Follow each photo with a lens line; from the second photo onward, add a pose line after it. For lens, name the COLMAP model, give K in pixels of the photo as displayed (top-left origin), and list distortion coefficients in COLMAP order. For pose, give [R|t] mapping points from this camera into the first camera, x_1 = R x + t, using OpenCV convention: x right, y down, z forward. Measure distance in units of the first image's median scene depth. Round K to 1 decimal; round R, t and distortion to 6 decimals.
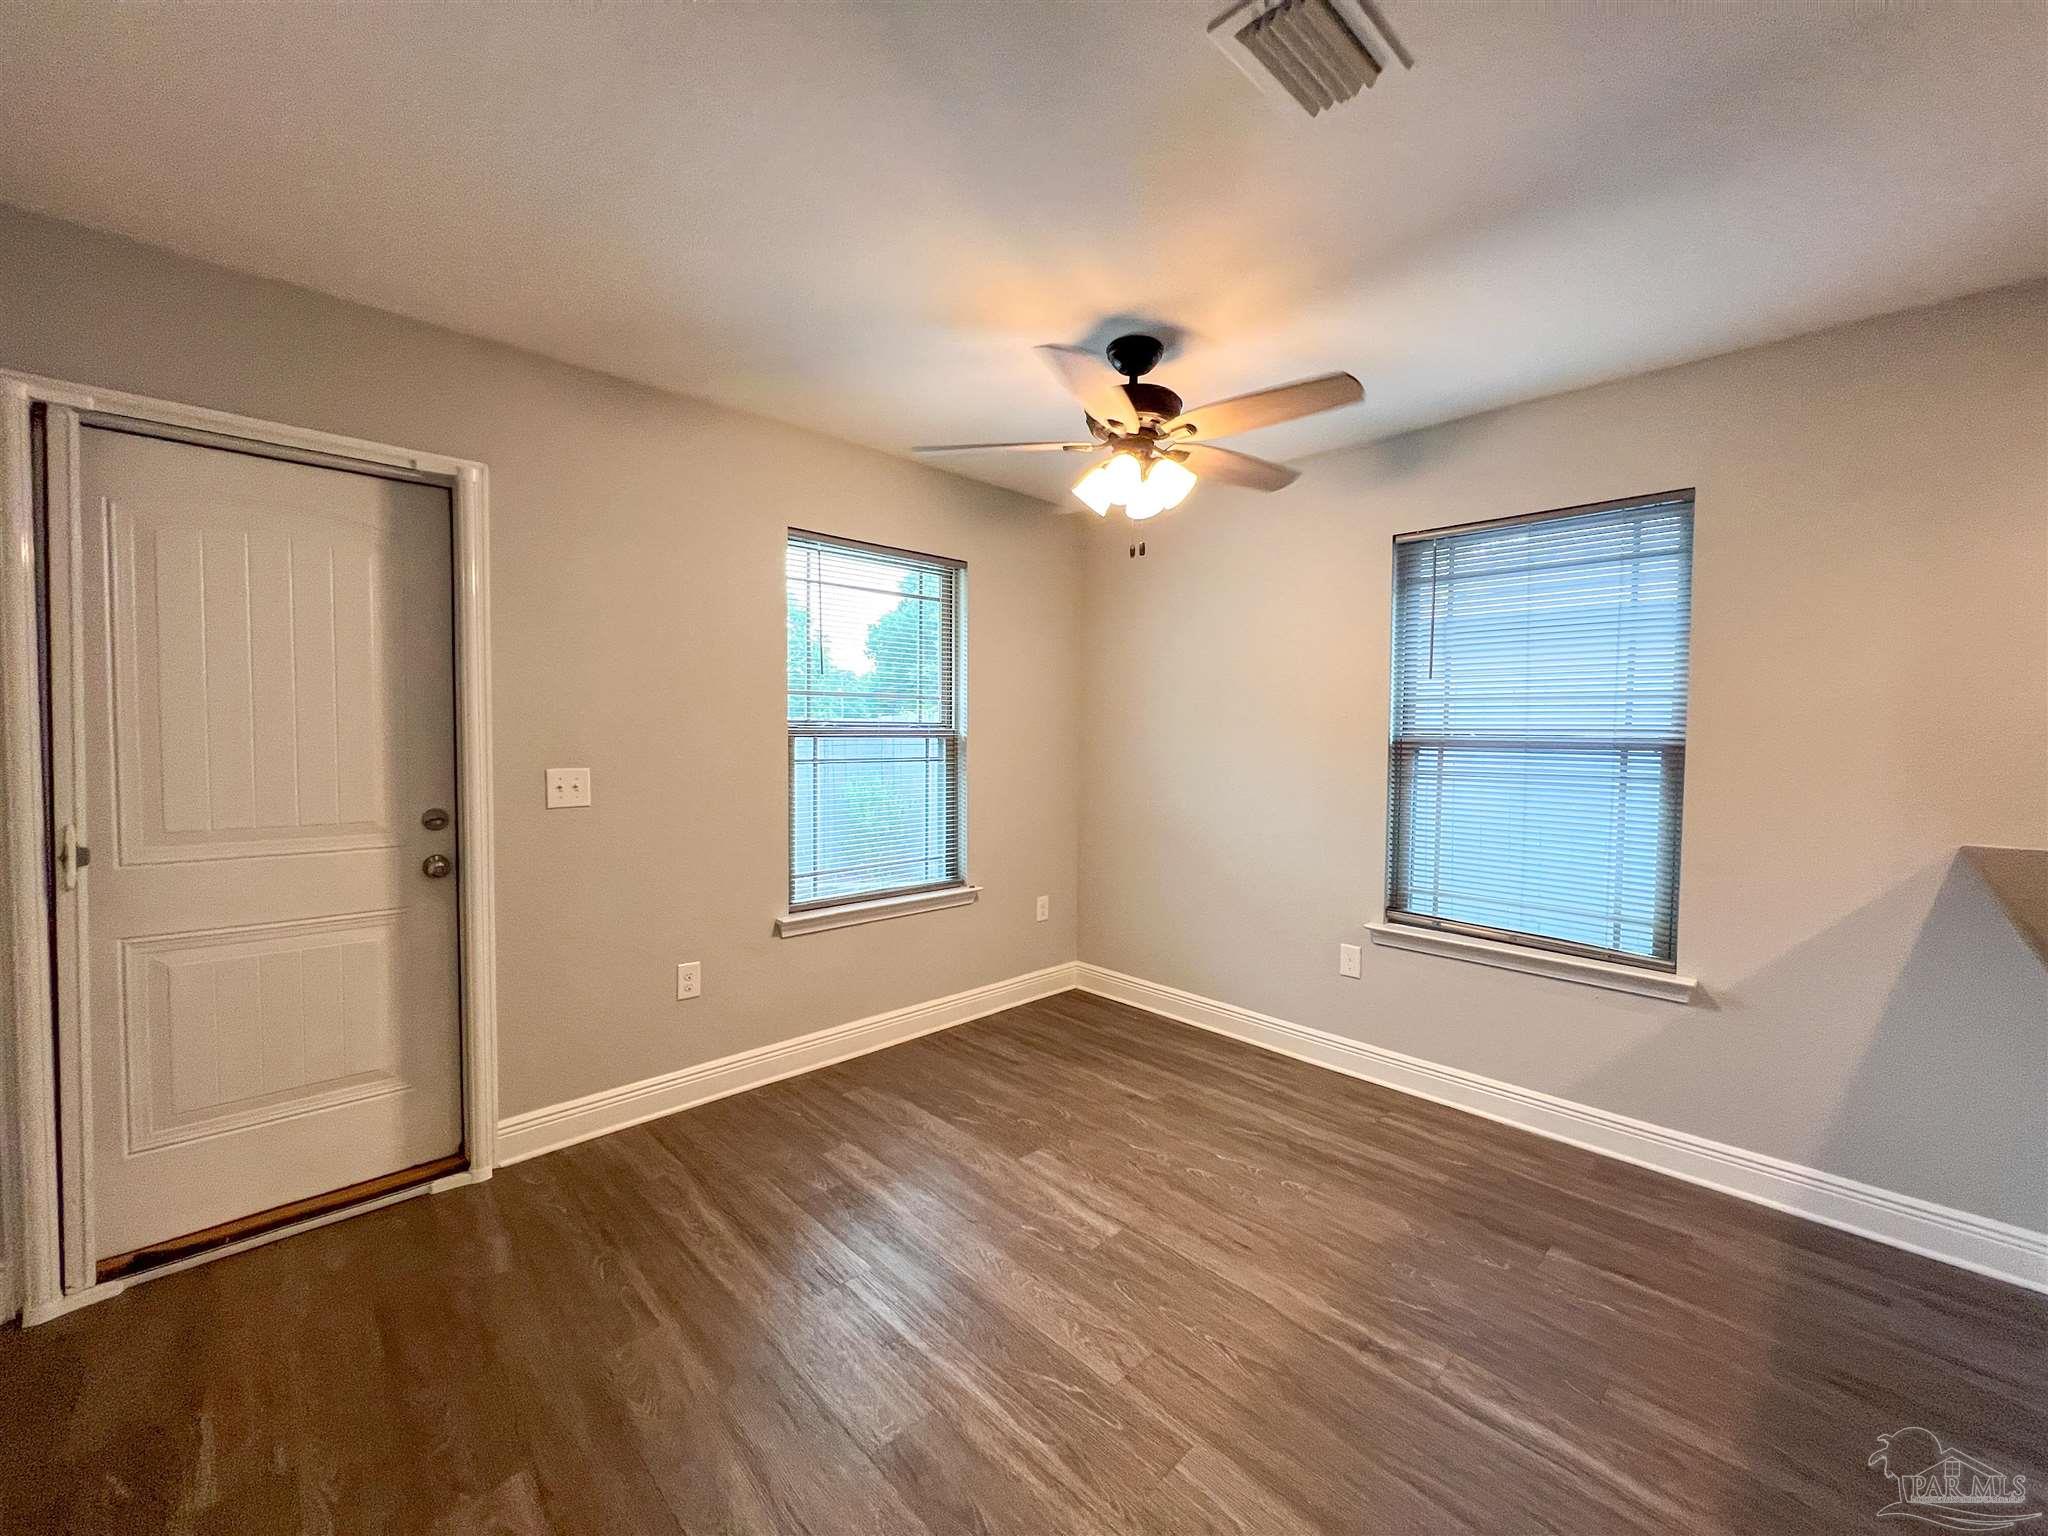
lens RADIAL K [[824.7, 0, 1024.0], [0, 824.7, 768.0], [0, 0, 1]] dist [0.002268, 0.000636]
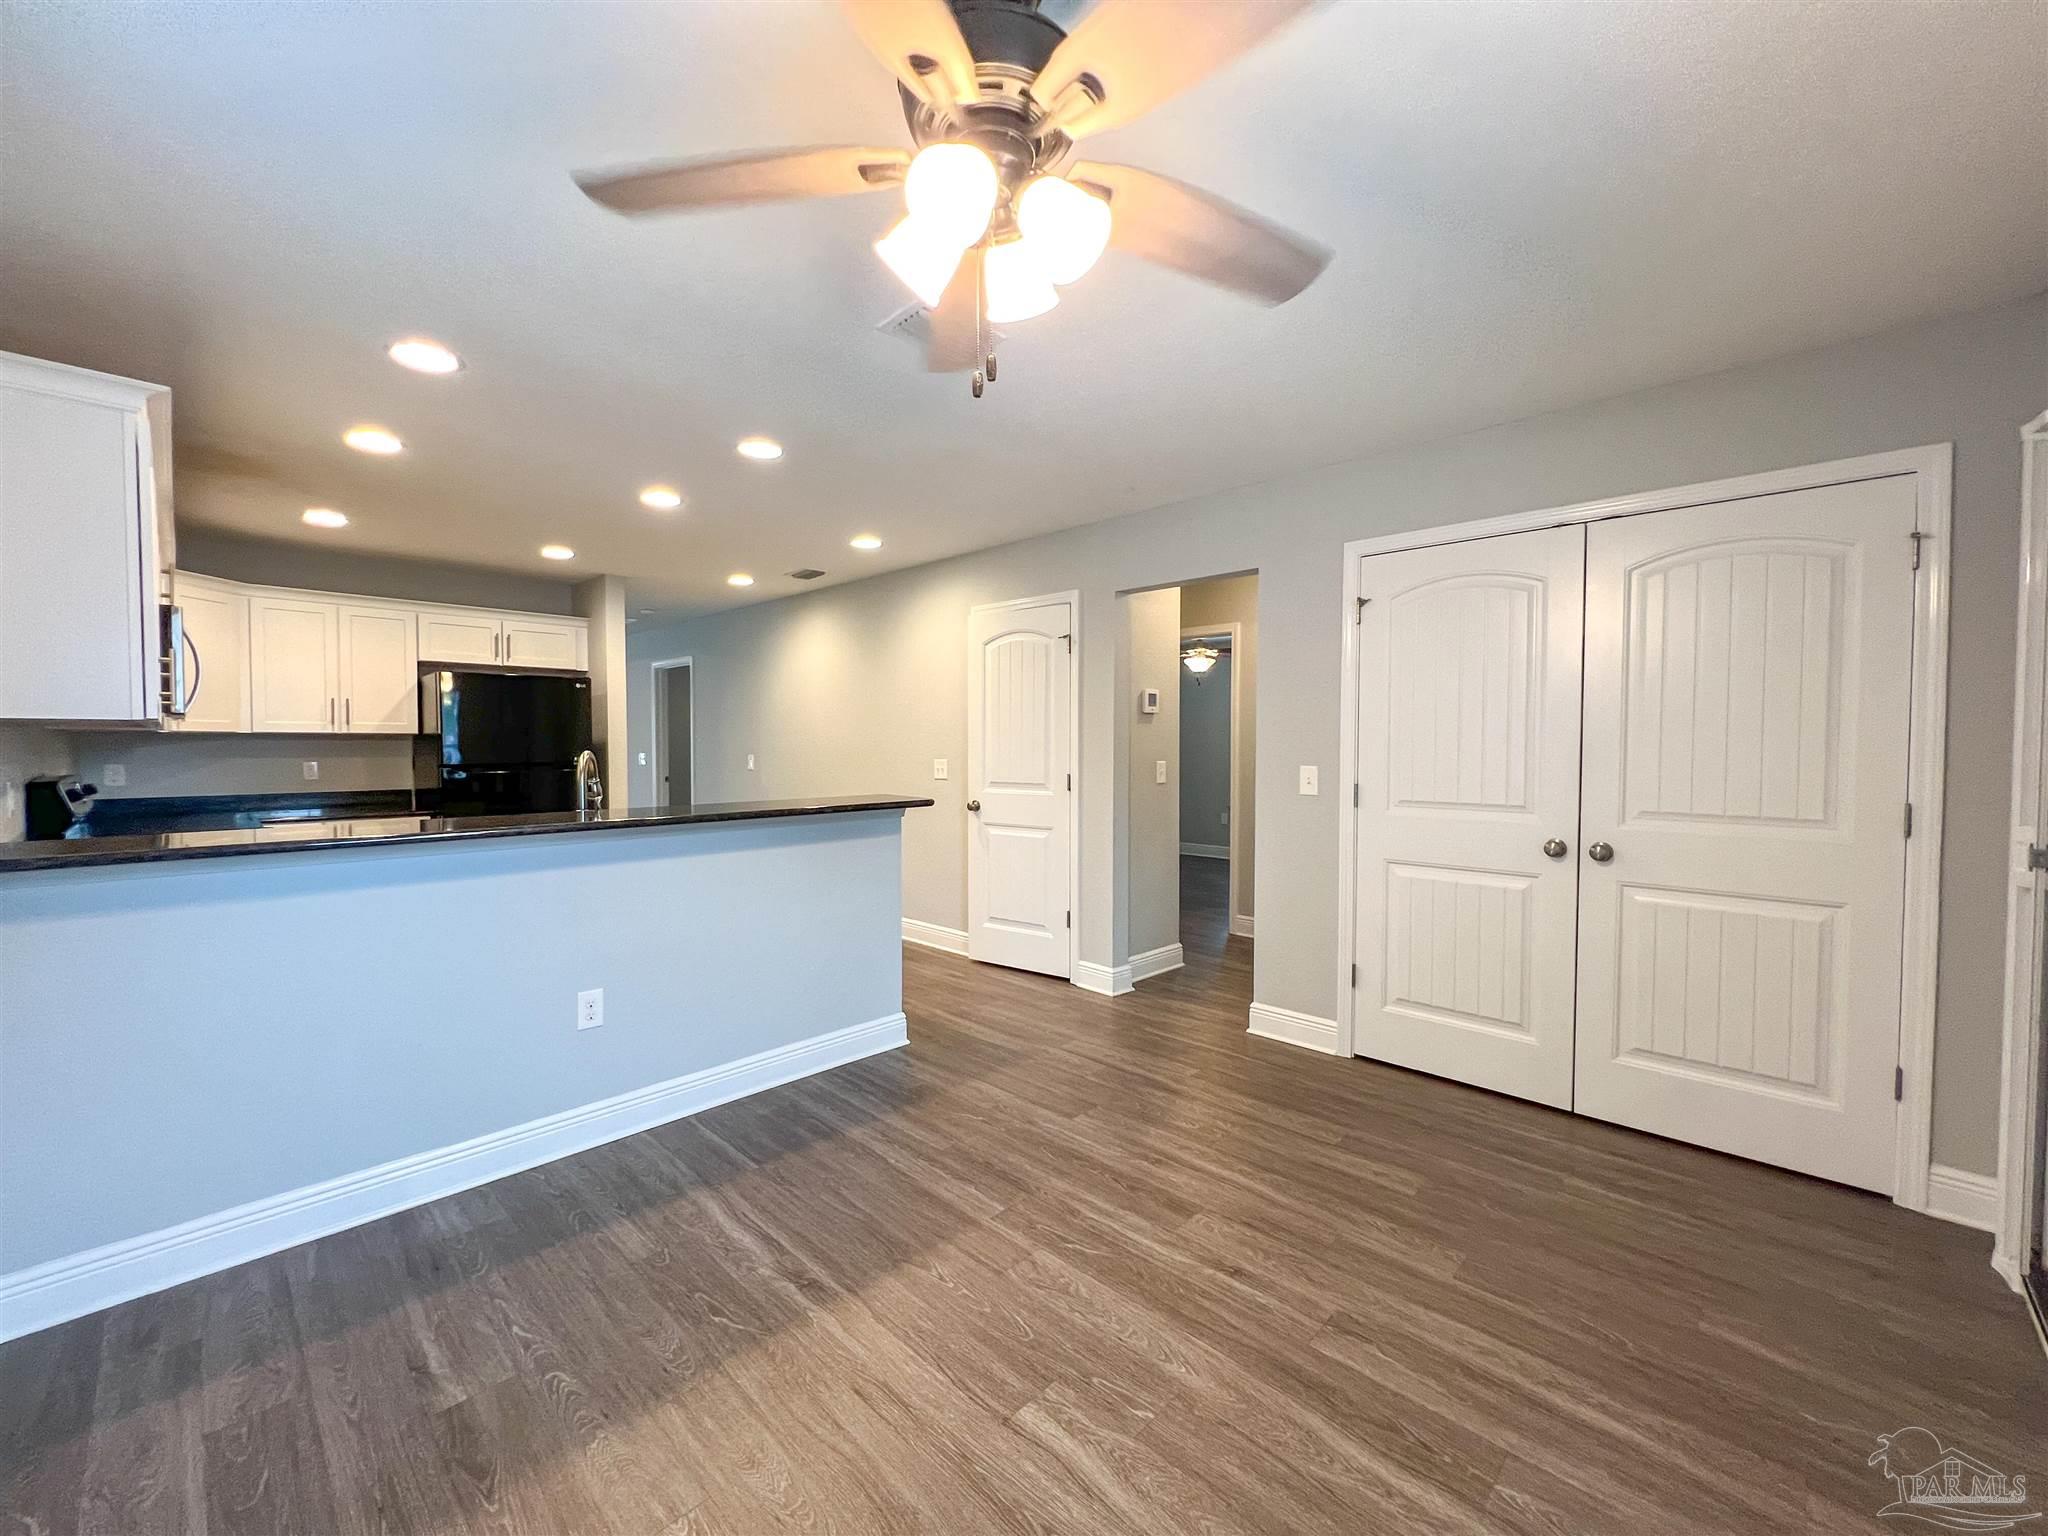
lens RADIAL K [[825.0, 0, 1021.8], [0, 825.0, 764.4], [0, 0, 1]] dist [-0.000243, 0.000019]
pose [[-0.999496, -0.008373, -0.030615, 0.133409], [-0.010573, 0.997317, 0.072439, -0.058370], [0.029926, 0.072726, -0.996903, 1.610247]]
